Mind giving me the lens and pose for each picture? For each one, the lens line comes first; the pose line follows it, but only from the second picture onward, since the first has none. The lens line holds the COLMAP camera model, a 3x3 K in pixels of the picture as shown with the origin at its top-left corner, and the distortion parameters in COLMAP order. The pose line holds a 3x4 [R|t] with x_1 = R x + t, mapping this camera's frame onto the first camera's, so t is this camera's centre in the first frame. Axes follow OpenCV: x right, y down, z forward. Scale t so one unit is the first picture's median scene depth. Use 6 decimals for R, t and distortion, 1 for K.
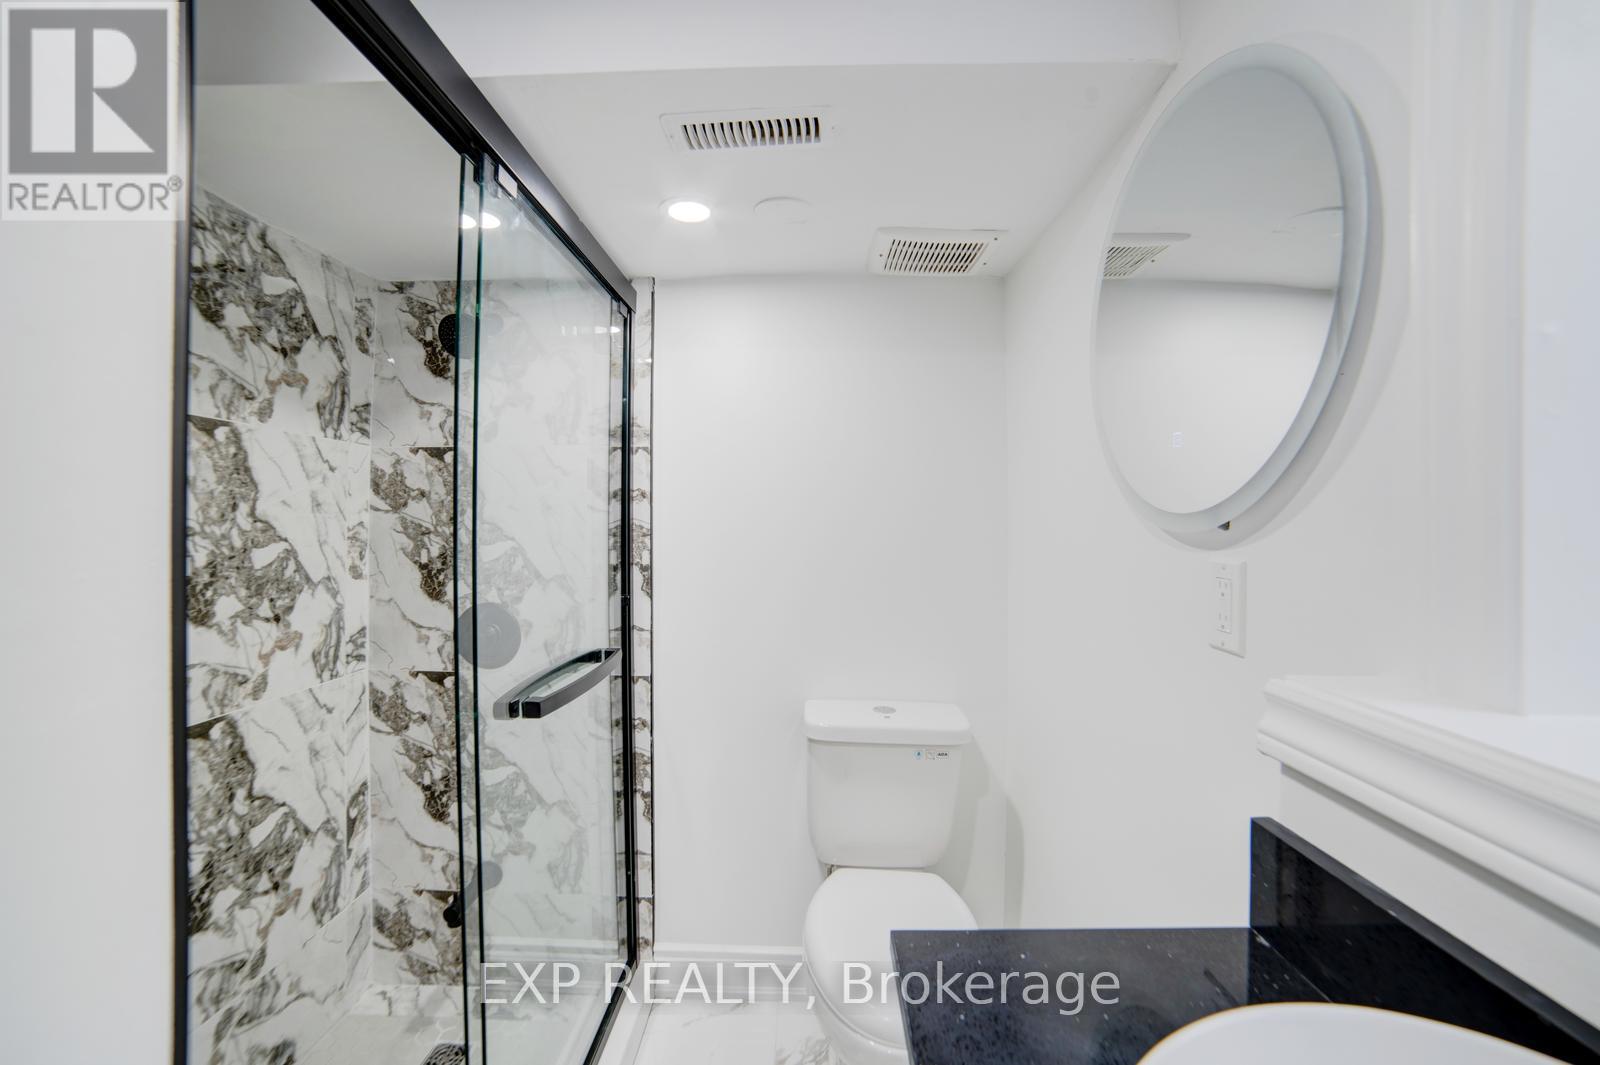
lens RADIAL K [[640.1, 0, 800.0], [0, 640.1, 532.5], [0, 0, 1]] dist [-0.077212, 0.021628]
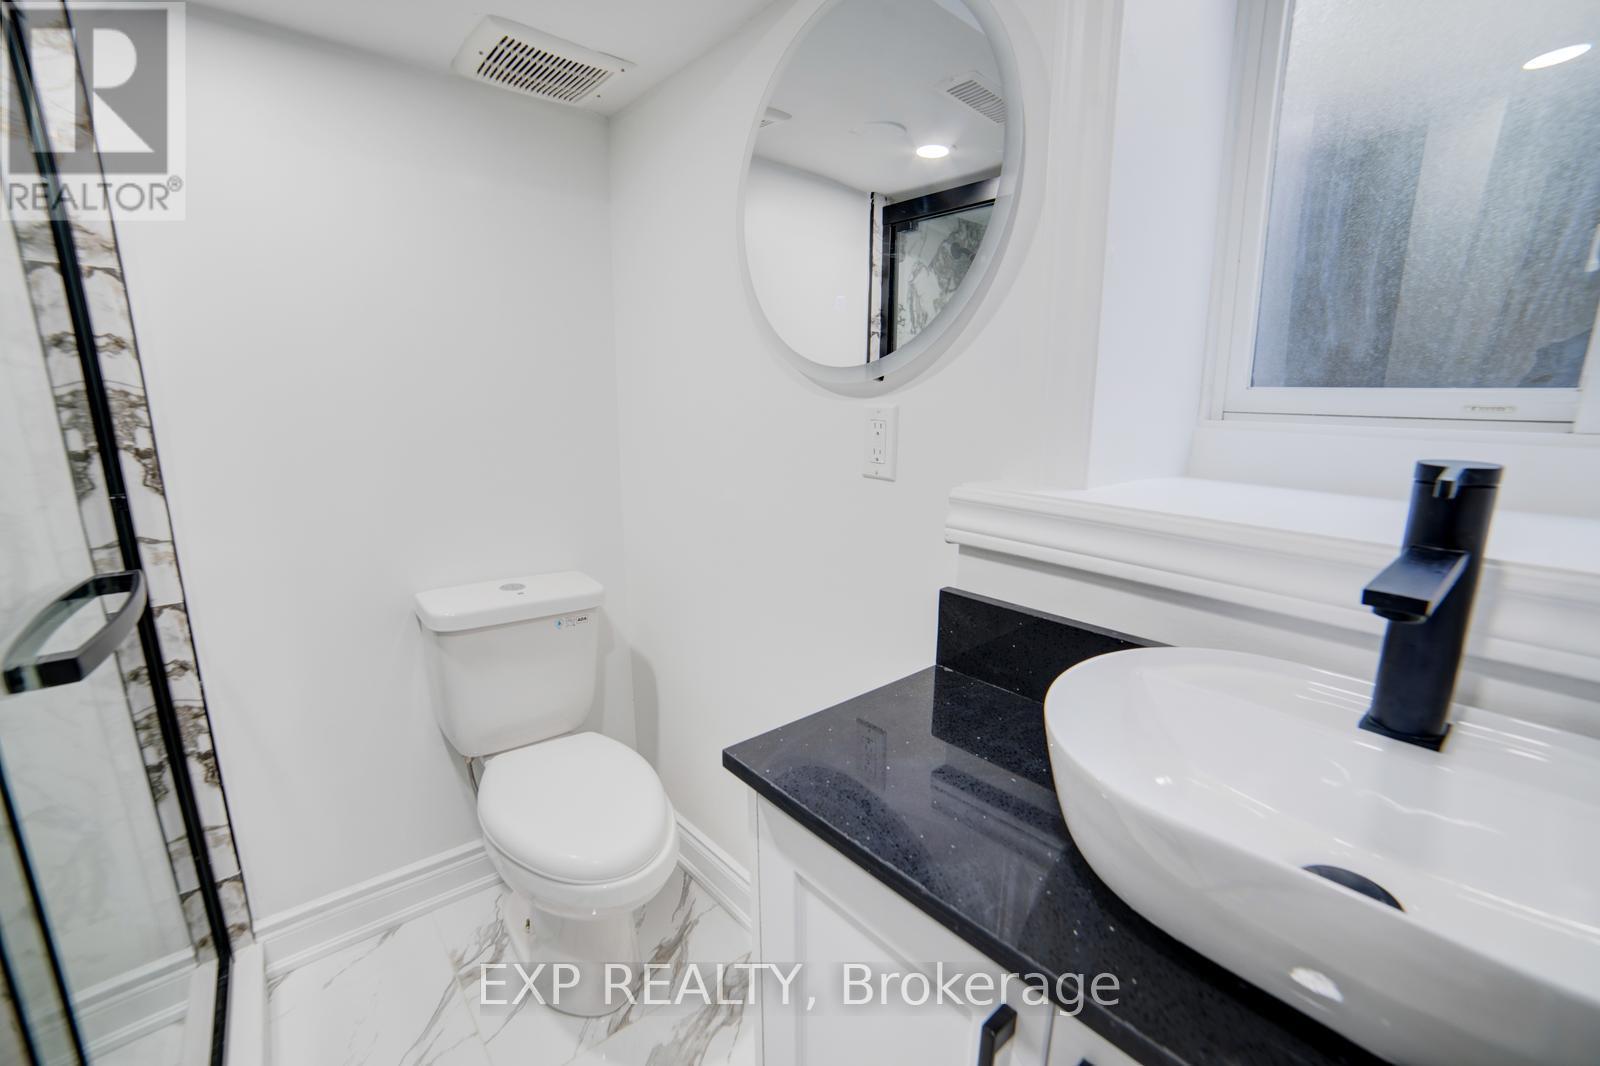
lens RADIAL K [[640.1, 0, 800.0], [0, 640.1, 533.0], [0, 0, 1]] dist [-0.077212, 0.021628]
pose [[0.769184, -0.137884, 0.623975, -0.114505], [0.008806, 0.978638, 0.205402, 0.012233], [-0.638967, -0.152497, 0.753966, 0.036983]]
